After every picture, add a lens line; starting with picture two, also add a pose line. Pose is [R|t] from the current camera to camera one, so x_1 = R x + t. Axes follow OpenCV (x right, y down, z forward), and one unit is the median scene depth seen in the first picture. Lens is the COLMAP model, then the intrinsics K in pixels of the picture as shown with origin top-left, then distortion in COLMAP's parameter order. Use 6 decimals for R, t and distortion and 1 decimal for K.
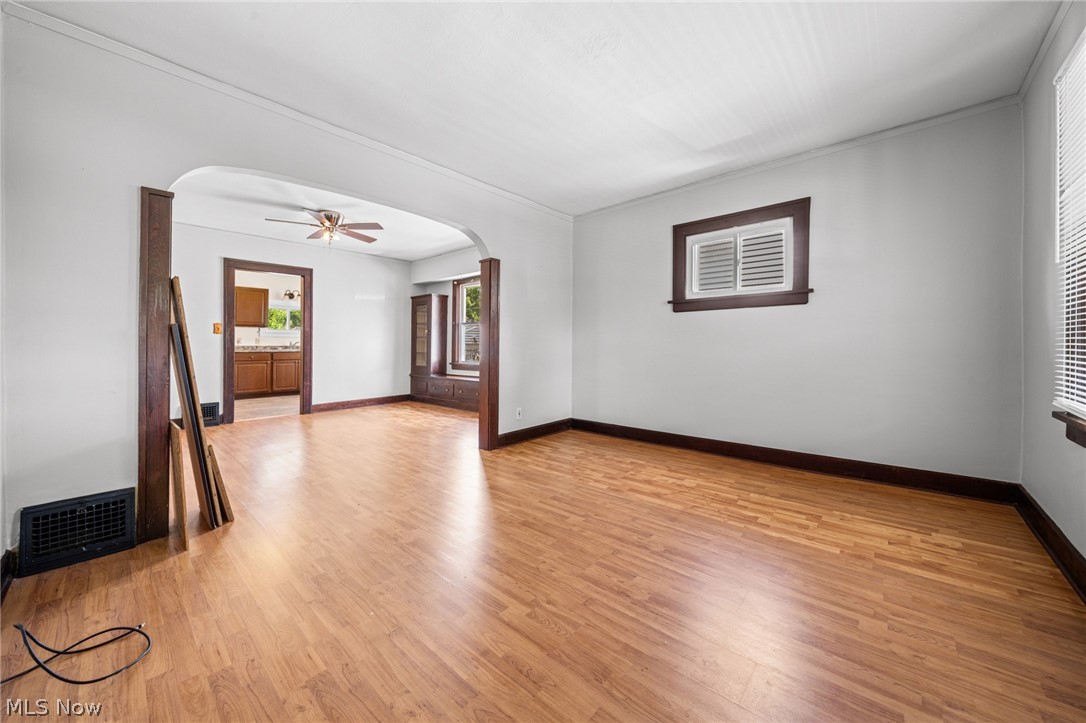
lens RADIAL K [[407.3, 0, 539.4], [0, 407.3, 350.5], [0, 0, 1]] dist [-0.002695, -0.000260]
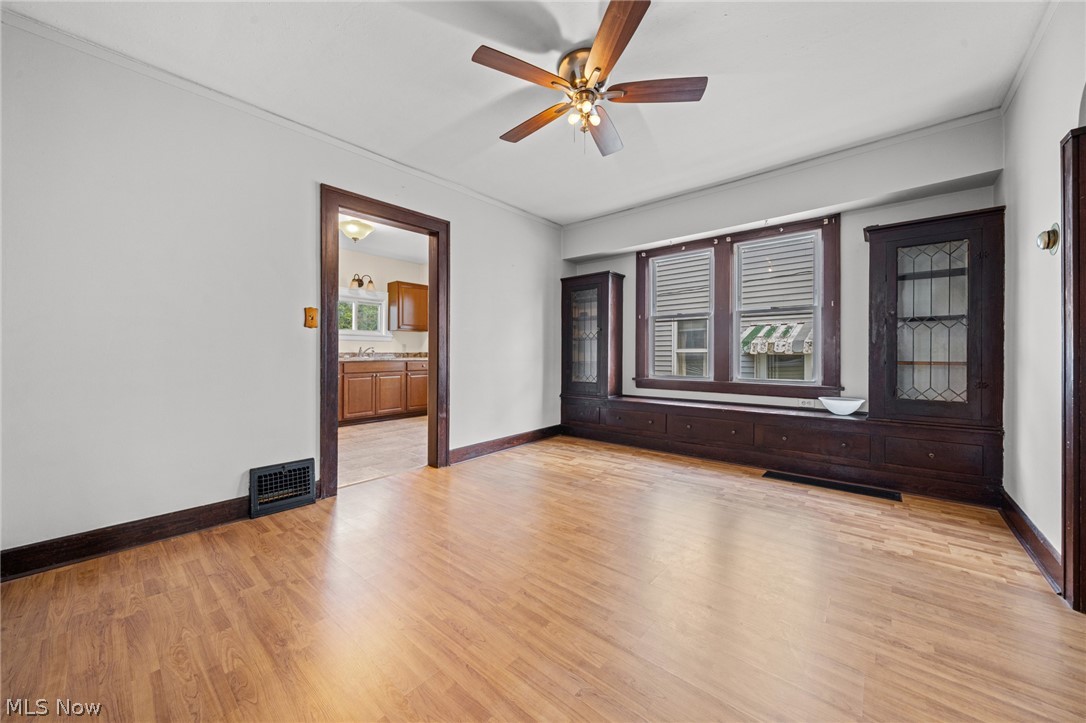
lens RADIAL K [[403.5, 0, 543.0], [0, 403.5, 361.5], [0, 0, 1]] dist [0.000345, 0.000035]
pose [[0.999762, -0.002289, 0.021694, -0.378723], [0.002127, 0.999970, 0.007473, -0.000902], [-0.021710, -0.007425, 0.999737, 0.355633]]
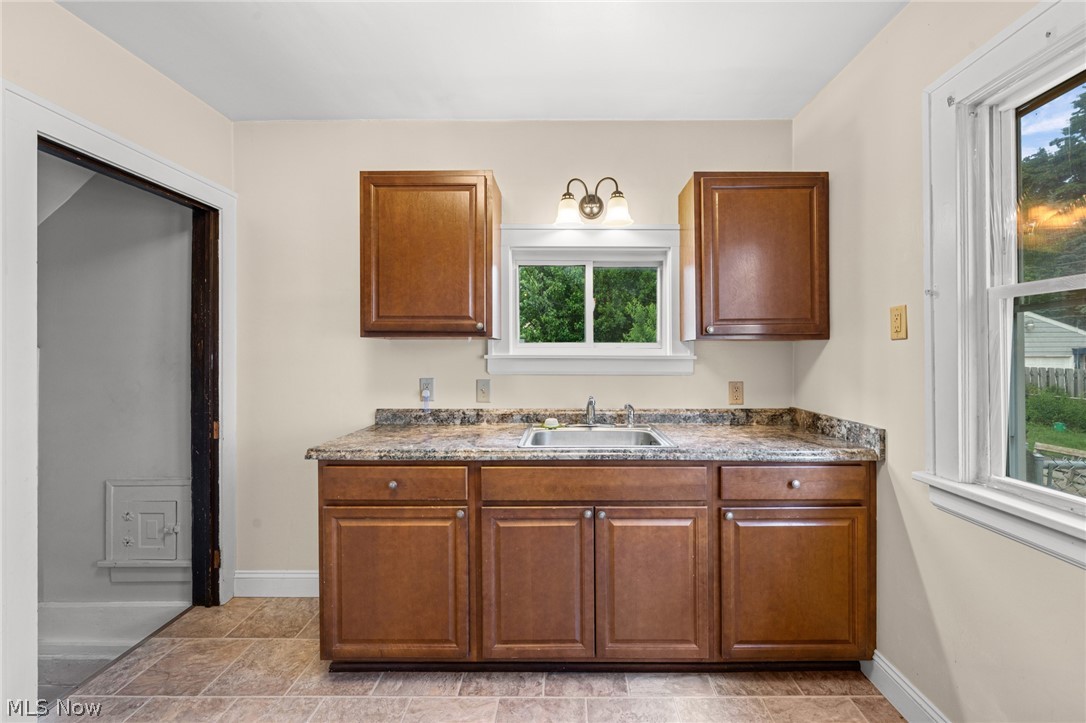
lens RADIAL K [[432.9, 0, 558.8], [0, 432.9, 361.2], [0, 0, 1]] dist [-0.001663, 0.000119]
pose [[0.671489, -0.000485, -0.741015, -0.538260], [0.000906, 1.000000, 0.000167, -0.052482], [0.741014, -0.000783, 0.671489, 1.012138]]
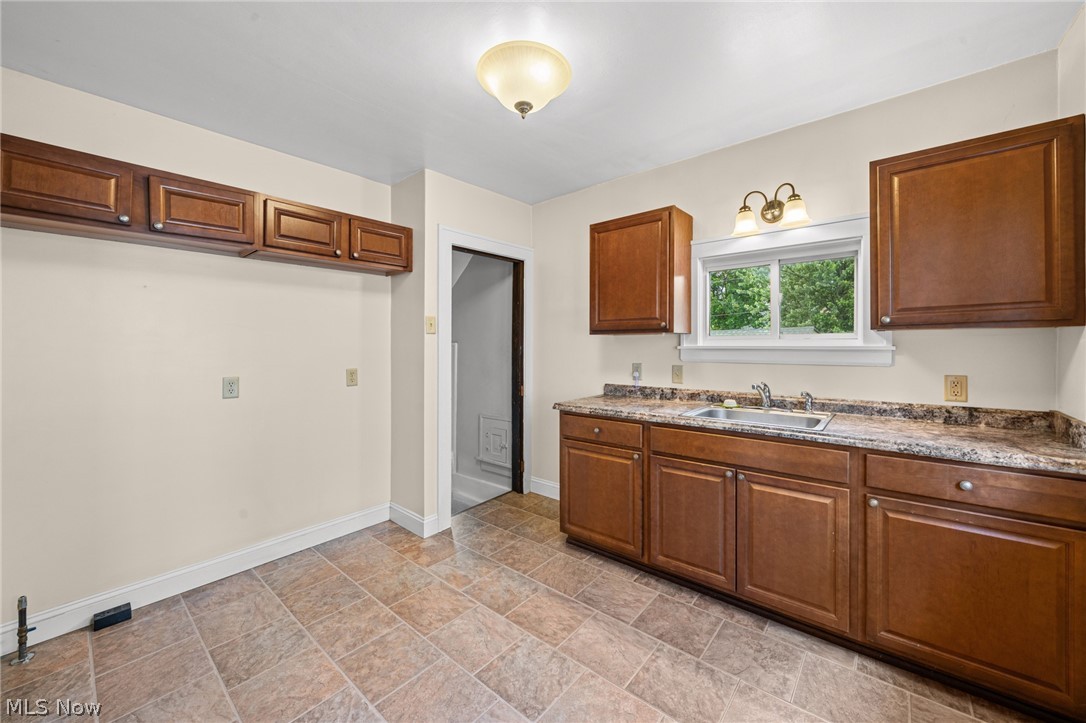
lens RADIAL K [[407.3, 0, 539.4], [0, 407.3, 350.5], [0, 0, 1]] dist [-0.002695, -0.000260]
pose [[0.032708, 0.001798, -0.999463, -0.428574], [-0.002686, 0.999995, 0.001711, -0.053199], [0.999461, 0.002628, 0.032713, 1.044811]]
